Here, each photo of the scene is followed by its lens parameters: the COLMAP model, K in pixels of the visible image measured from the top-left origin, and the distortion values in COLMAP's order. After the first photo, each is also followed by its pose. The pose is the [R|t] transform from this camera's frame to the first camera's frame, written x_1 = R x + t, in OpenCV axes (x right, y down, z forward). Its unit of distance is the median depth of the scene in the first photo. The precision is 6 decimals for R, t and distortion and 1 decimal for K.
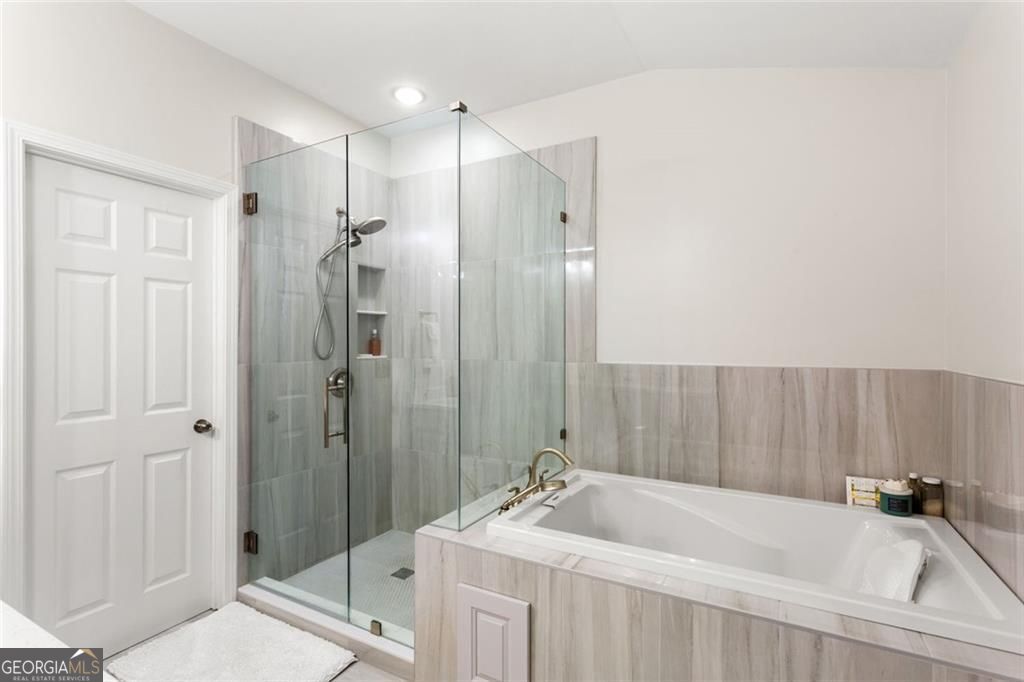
lens RADIAL K [[490.4, 0, 511.5], [0, 490.4, 342.1], [0, 0, 1]] dist [0.000507, 0.001692]
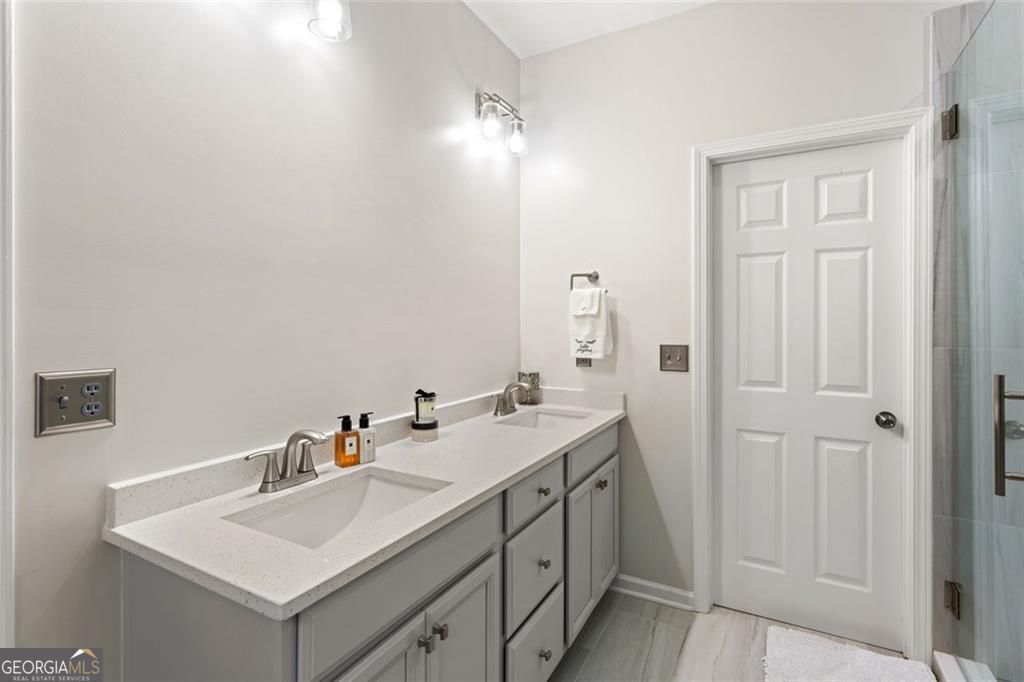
lens RADIAL K [[490.4, 0, 507.6], [0, 490.4, 316.8], [0, 0, 1]] dist [0.000507, 0.001692]
pose [[-0.000686, -0.006313, -0.999980, 0.195655], [0.003502, 0.999974, -0.006315, 0.002153], [0.999994, -0.003506, -0.000664, 0.377927]]
